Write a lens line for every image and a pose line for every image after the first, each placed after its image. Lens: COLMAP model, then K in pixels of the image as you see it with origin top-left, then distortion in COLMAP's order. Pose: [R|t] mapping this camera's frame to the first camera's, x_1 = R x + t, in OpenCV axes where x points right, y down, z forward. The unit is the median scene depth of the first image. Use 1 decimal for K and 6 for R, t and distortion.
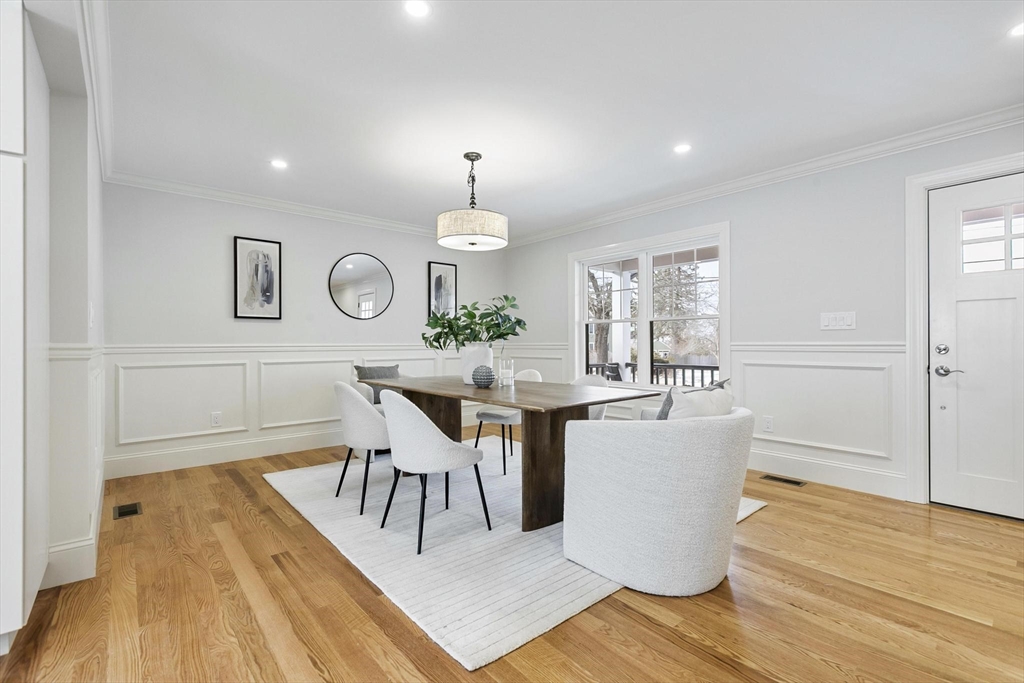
lens RADIAL K [[457.8, 0, 507.6], [0, 457.8, 342.0], [0, 0, 1]] dist [0.002277, 0.001781]
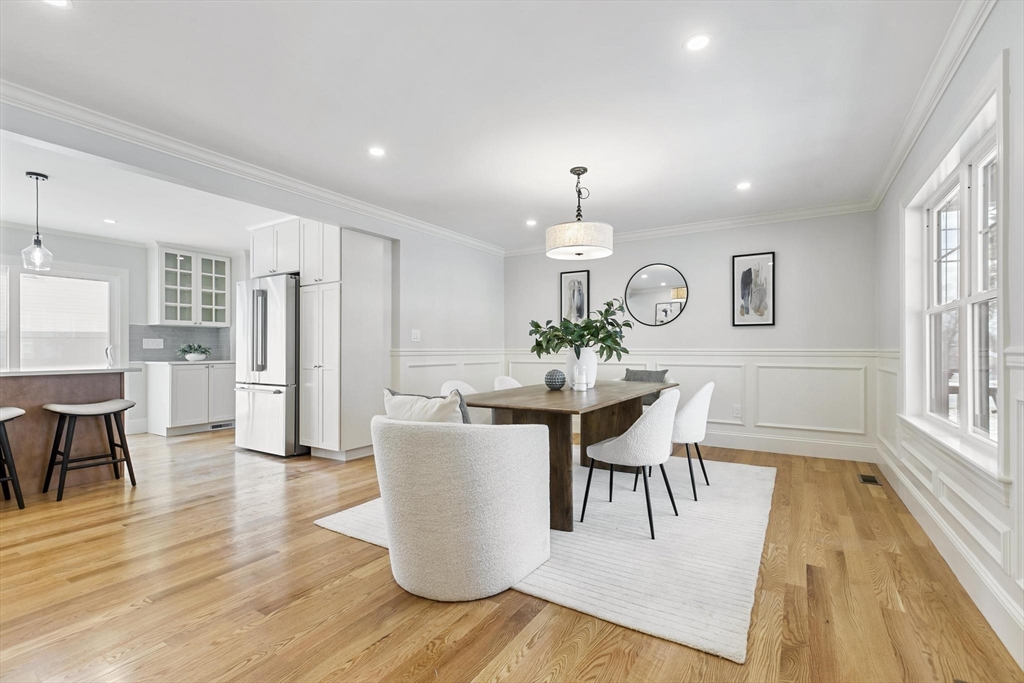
lens RADIAL K [[457.8, 0, 516.9], [0, 457.8, 349.8], [0, 0, 1]] dist [0.002277, 0.001781]
pose [[0.311589, 0.002780, -0.950213, 0.677725], [0.000137, 0.999996, 0.002971, 0.001976], [0.950217, -0.001056, 0.311587, 0.419428]]
